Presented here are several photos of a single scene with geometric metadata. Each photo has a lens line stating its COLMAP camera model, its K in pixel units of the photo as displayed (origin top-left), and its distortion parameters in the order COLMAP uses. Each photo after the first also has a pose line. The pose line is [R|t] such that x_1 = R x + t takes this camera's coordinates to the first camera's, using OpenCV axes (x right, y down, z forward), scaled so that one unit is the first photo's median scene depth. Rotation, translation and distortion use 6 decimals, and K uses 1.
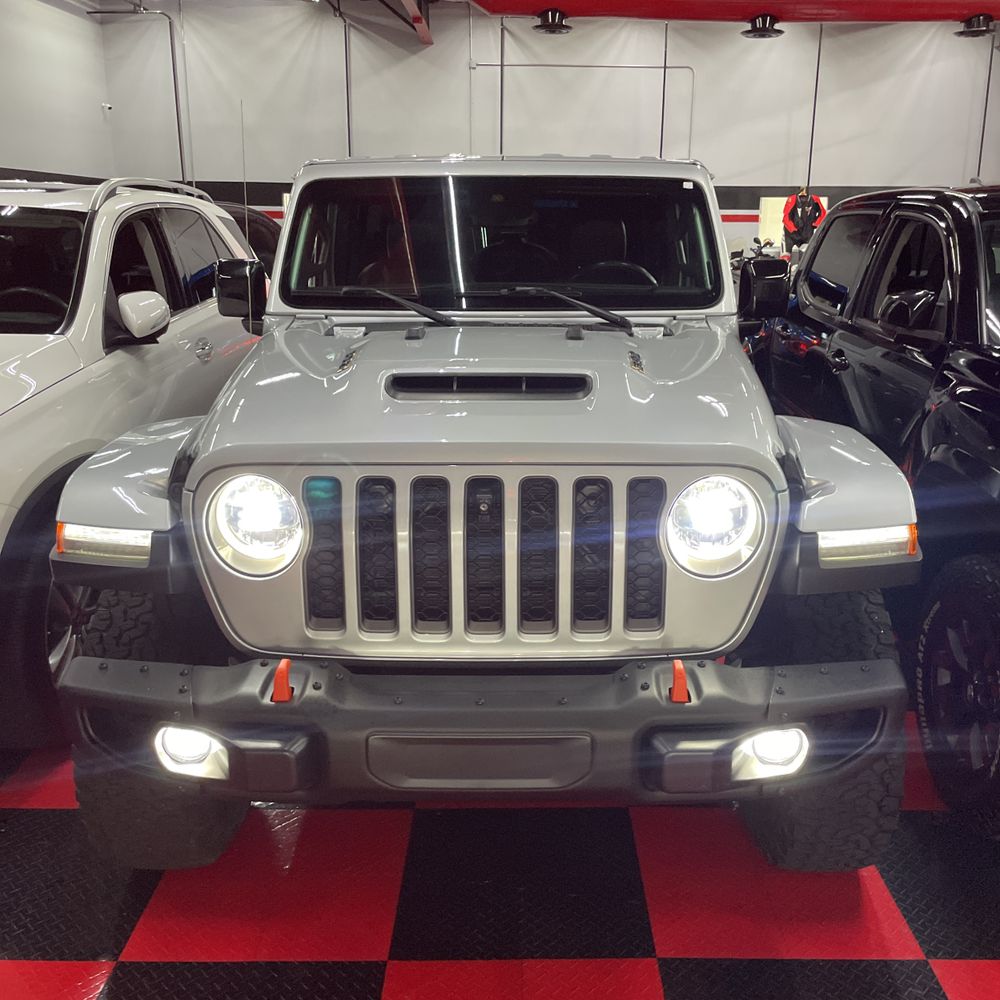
lens RADIAL K [[1013.2, 0, 512.3], [0, 1013.2, 506.1], [0, 0, 1]] dist [0.082950, -0.095557]
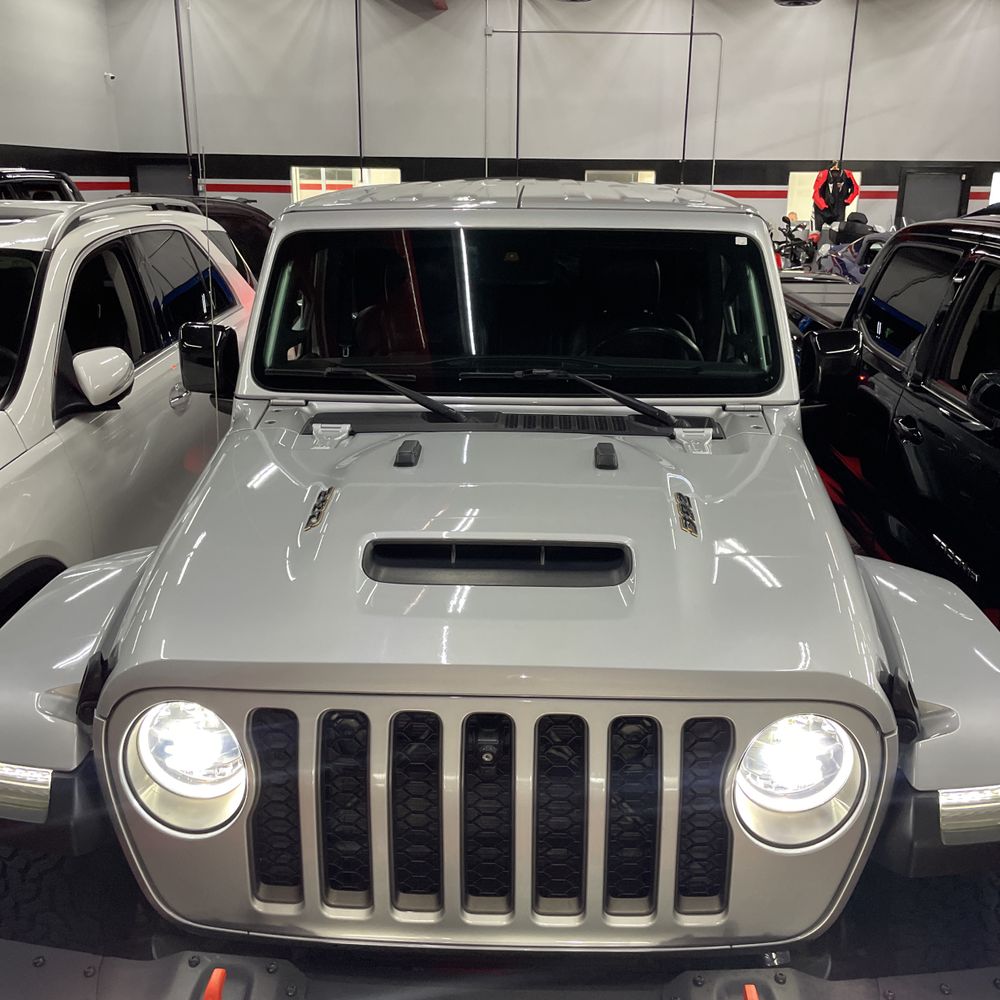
lens RADIAL K [[1010.3, 0, 500.0], [0, 1010.3, 500.0], [0, 0, 1]] dist [0.087633, -0.108989]
pose [[0.999648, 0.010537, -0.024342, -0.001987], [-0.009694, 0.999357, 0.034514, -0.140636], [0.024690, -0.034266, 0.999108, 0.171657]]
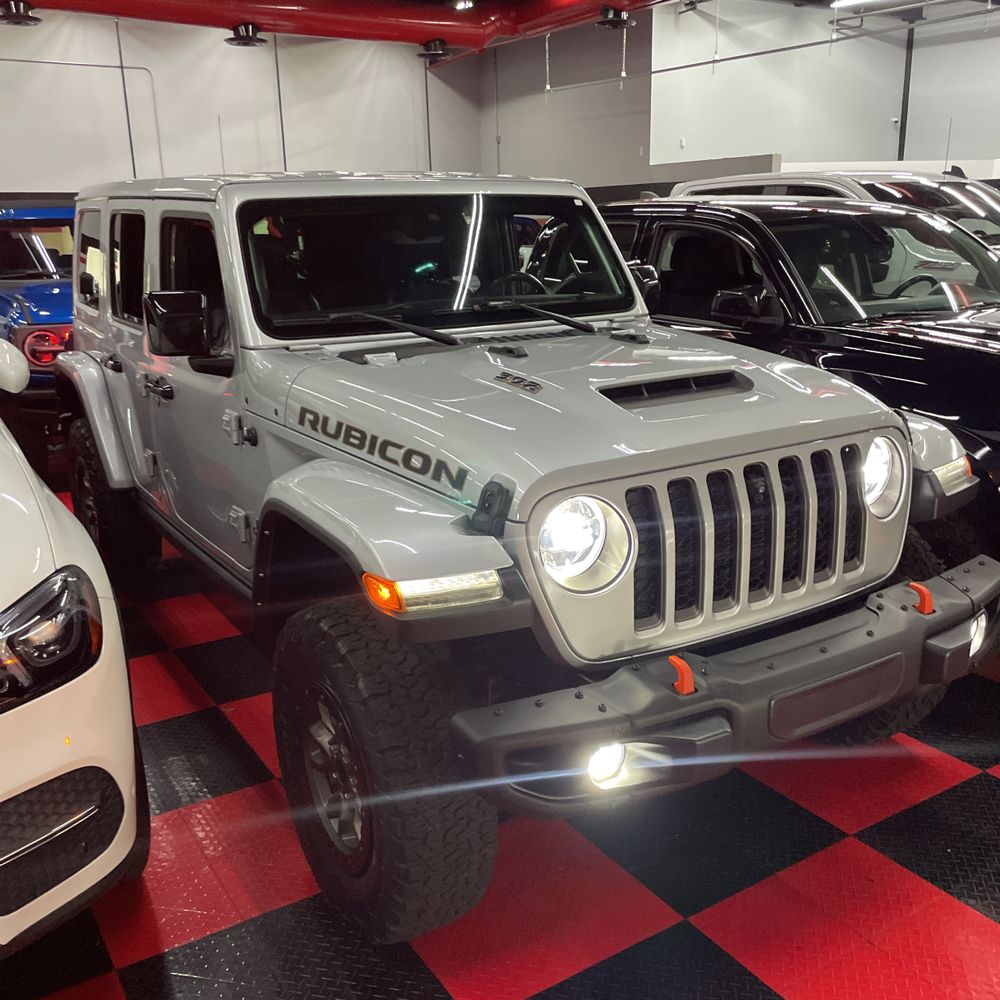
lens RADIAL K [[1026.9, 0, 500.1], [0, 1026.9, 511.4], [0, 0, 1]] dist [0.088874, -0.119314]
pose [[0.842798, -0.166252, 0.511910, -0.580072], [0.167327, 0.984902, 0.044382, -0.049897], [-0.511560, 0.048251, 0.857892, 0.098214]]
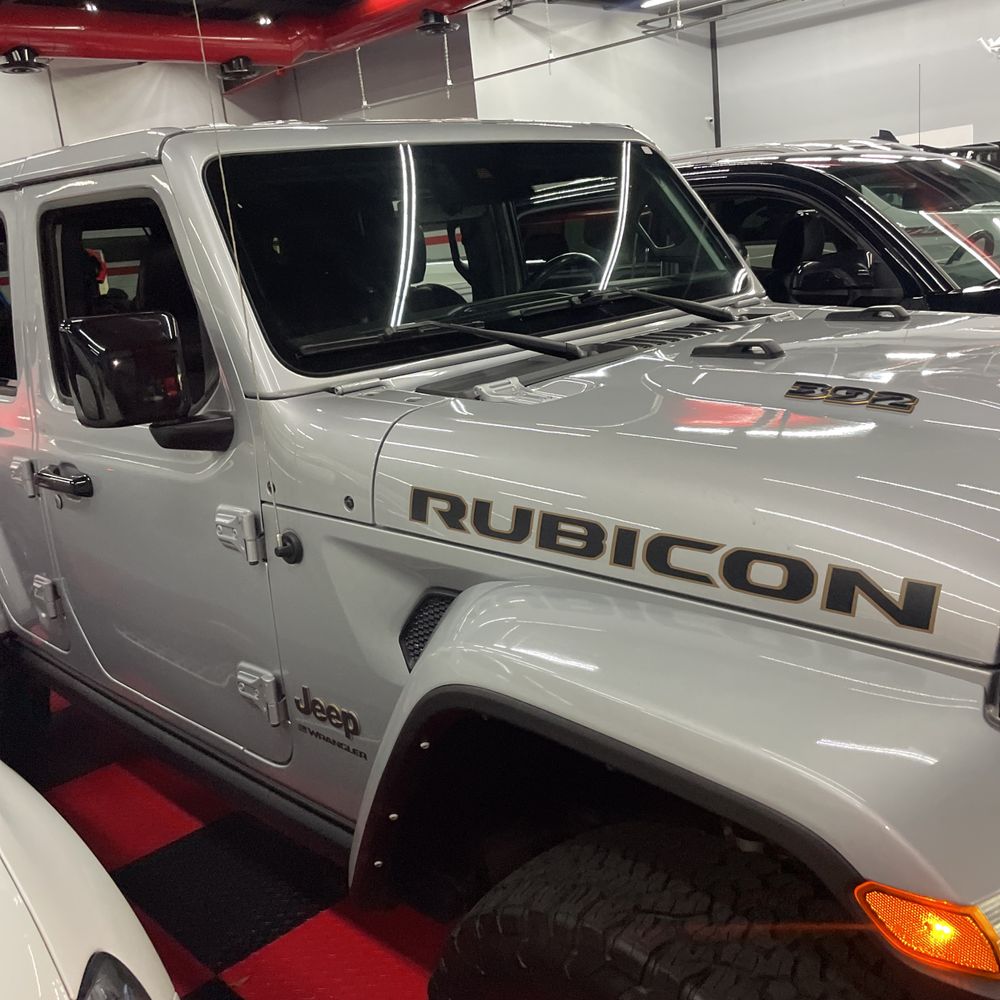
lens RADIAL K [[1028.3, 0, 483.9], [0, 1028.3, 484.5], [0, 0, 1]] dist [0.087206, -0.113058]
pose [[0.720713, -0.233958, 0.652562, -0.548285], [0.285654, 0.957925, 0.027950, -0.134298], [-0.631644, 0.166263, 0.757220, 0.556909]]
